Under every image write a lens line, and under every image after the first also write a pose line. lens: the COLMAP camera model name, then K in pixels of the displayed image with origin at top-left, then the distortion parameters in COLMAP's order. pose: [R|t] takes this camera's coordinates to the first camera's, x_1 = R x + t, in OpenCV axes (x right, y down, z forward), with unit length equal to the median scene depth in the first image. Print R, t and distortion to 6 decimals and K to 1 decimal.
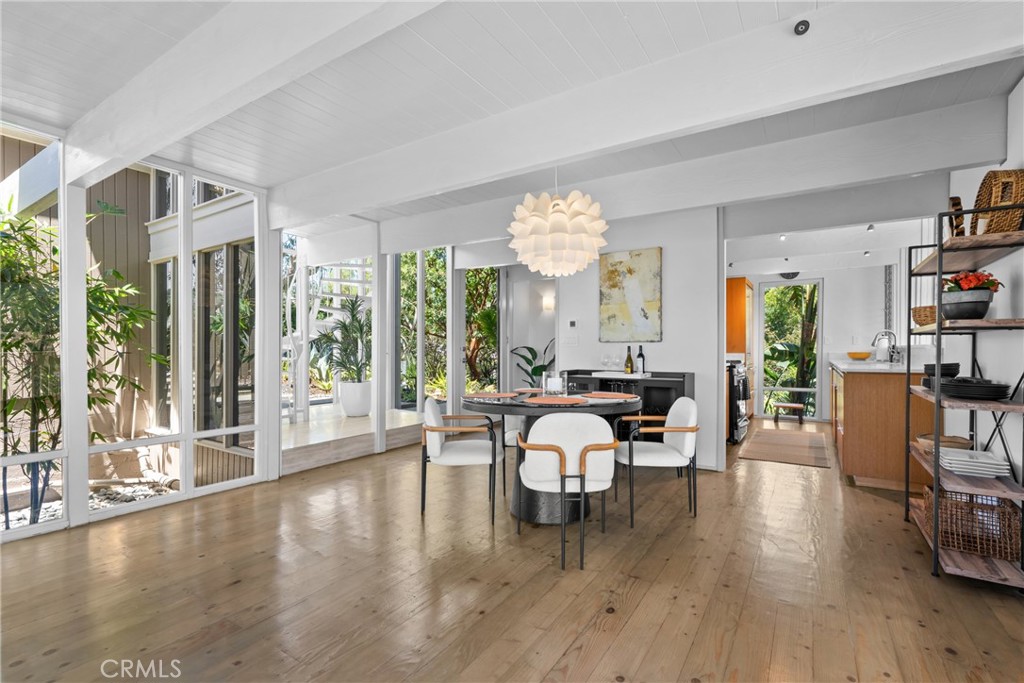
lens RADIAL K [[452.8, 0, 513.4], [0, 452.8, 348.9], [0, 0, 1]] dist [-0.003025, -0.000351]
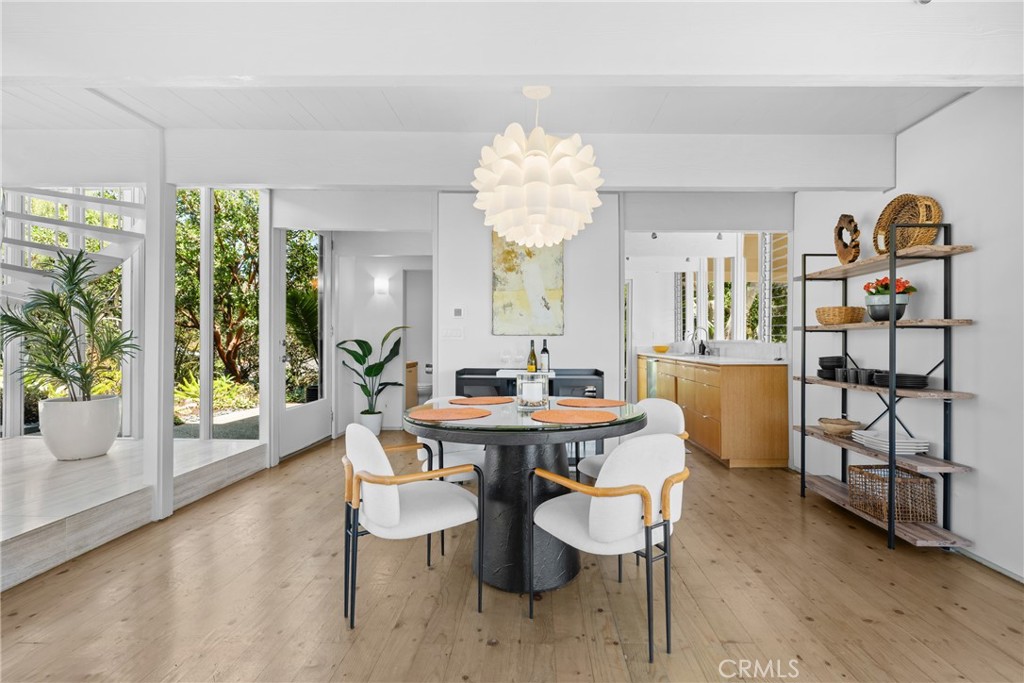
lens RADIAL K [[458.2, 0, 517.7], [0, 458.2, 340.4], [0, 0, 1]] dist [-0.005439, 0.000300]
pose [[0.854020, 0.003667, 0.520227, -0.212754], [-0.002307, 0.999992, -0.003263, -0.002180], [-0.520235, 0.001587, 0.854022, 0.252766]]
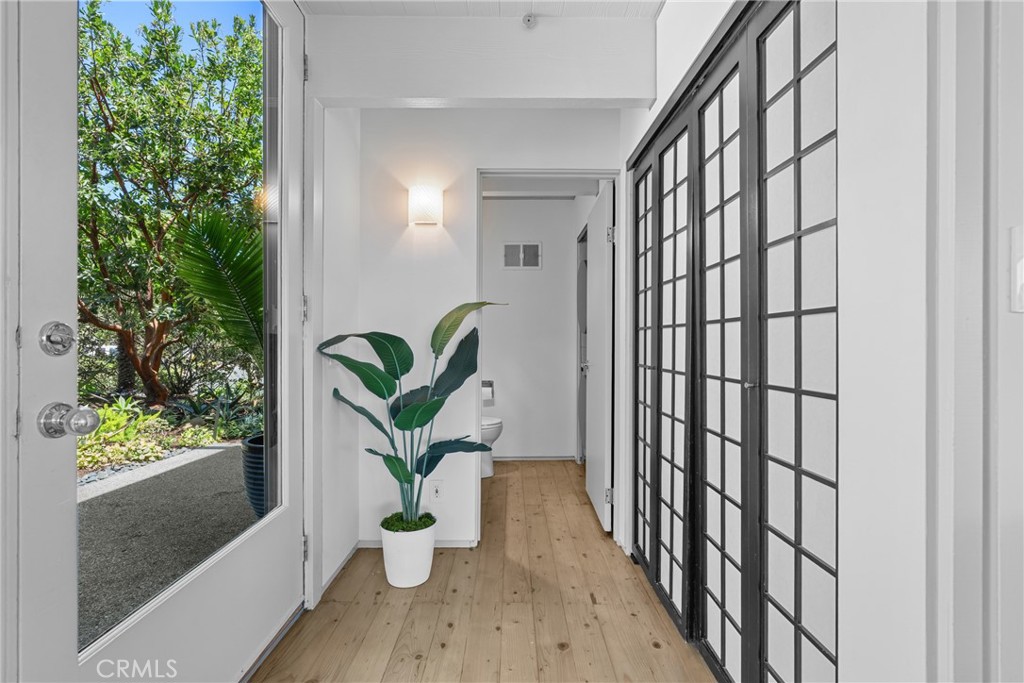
lens RADIAL K [[458.2, 0, 517.7], [0, 458.2, 340.4], [0, 0, 1]] dist [-0.005439, 0.000300]
pose [[0.825849, 0.002003, 0.563888, -0.090590], [0.002153, 0.999975, -0.006706, 0.003627], [-0.563887, 0.006753, 0.825824, 1.010107]]
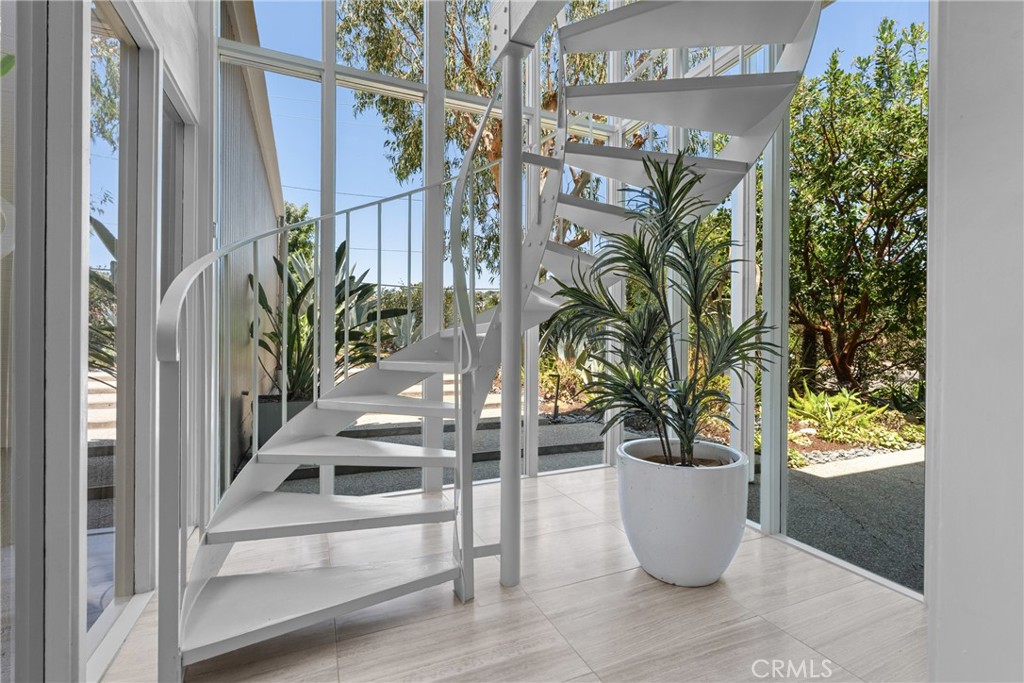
lens RADIAL K [[458.2, 0, 517.7], [0, 458.2, 340.4], [0, 0, 1]] dist [-0.005439, 0.000300]
pose [[0.837719, 0.003985, -0.546087, -0.341481], [-0.005192, 0.999986, -0.000667, 0.003302], [0.546077, 0.003394, 0.837728, 0.877595]]
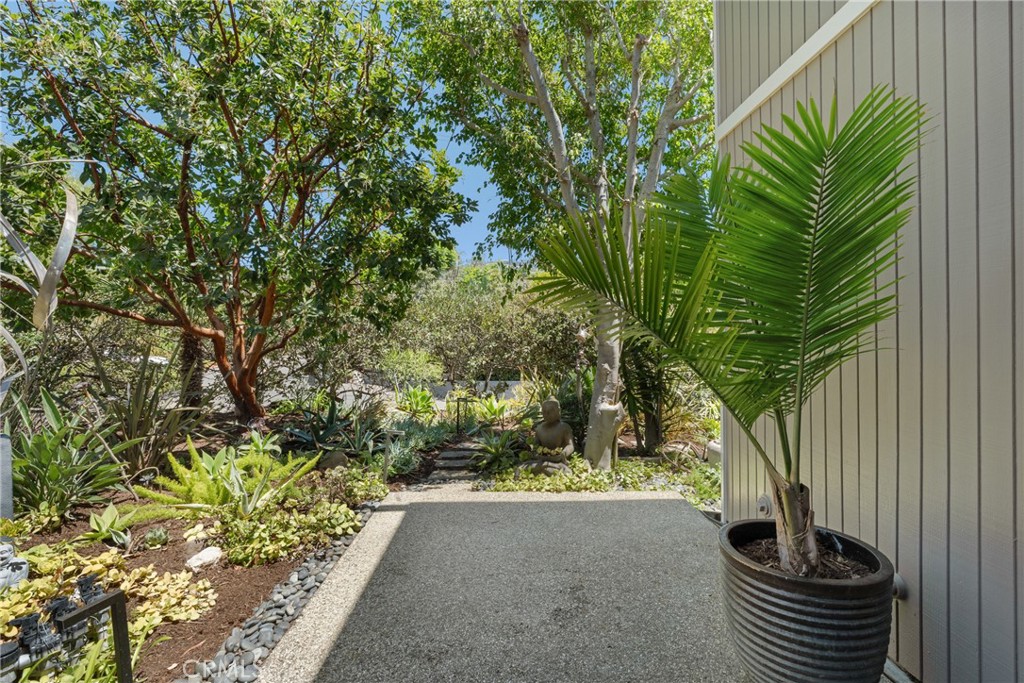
lens RADIAL K [[486.0, 0, 512.5], [0, 486.0, 343.4], [0, 0, 1]] dist [-0.000352, 0.001440]
pose [[0.835590, -0.017518, 0.549075, -0.361765], [0.014729, 0.999847, 0.009485, -0.022668], [-0.549157, 0.000161, 0.835719, 1.538959]]
